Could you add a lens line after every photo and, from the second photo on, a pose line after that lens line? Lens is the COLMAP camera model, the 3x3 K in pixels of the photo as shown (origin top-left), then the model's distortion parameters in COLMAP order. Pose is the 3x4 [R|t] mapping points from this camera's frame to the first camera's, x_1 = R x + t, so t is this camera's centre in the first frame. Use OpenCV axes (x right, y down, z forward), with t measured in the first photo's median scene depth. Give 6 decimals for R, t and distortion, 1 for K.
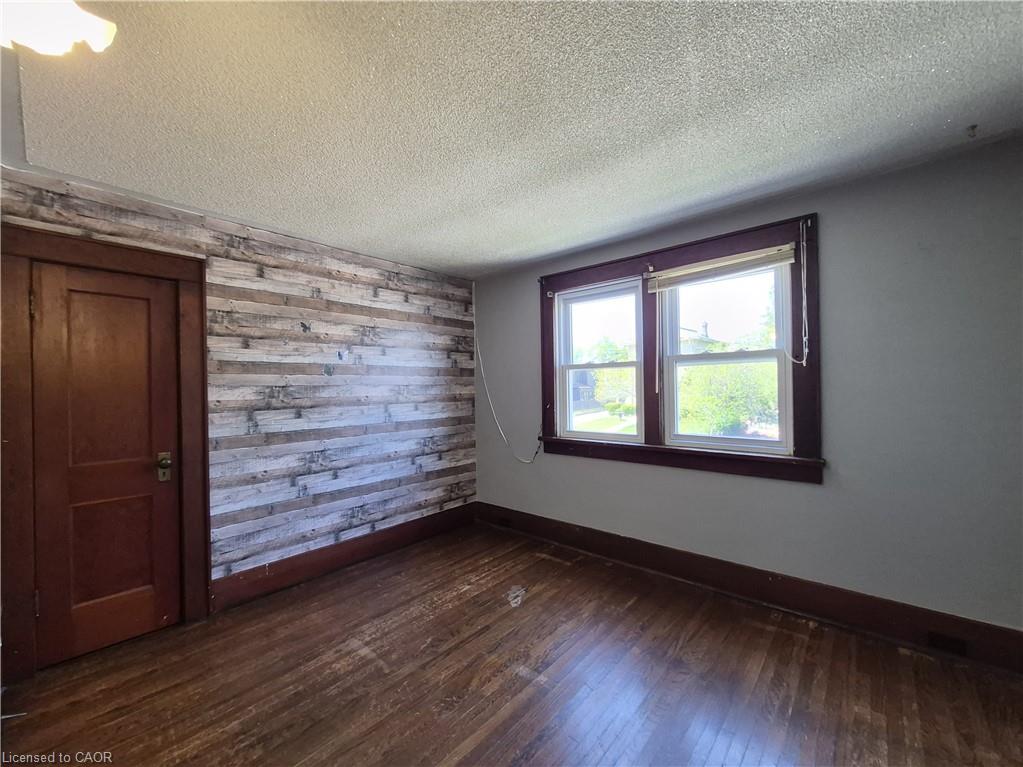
lens RADIAL K [[411.1, 0, 487.1], [0, 411.1, 395.7], [0, 0, 1]] dist [0.002401, 0.000051]
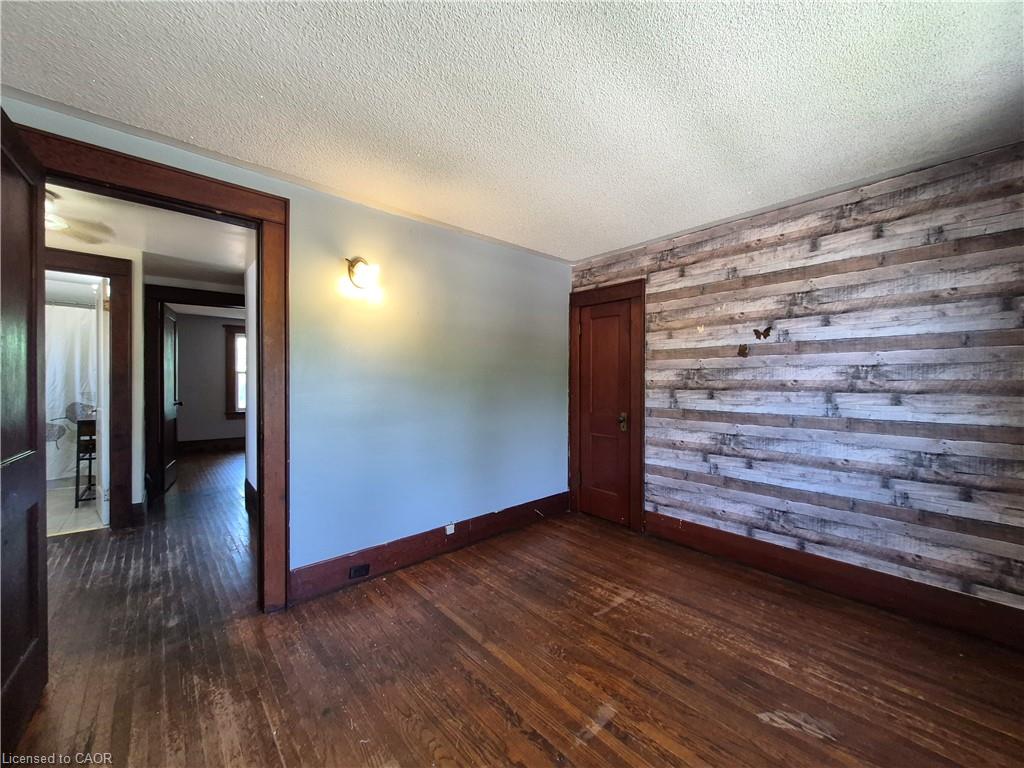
lens RADIAL K [[400.8, 0, 512.0], [0, 400.8, 384.0], [0, 0, 1]] dist [0.002707, -0.000557]
pose [[-0.088421, 0.038788, -0.995328, 0.591846], [-0.003892, 0.999220, 0.039285, -0.022144], [0.996076, 0.007348, -0.088201, 0.565717]]
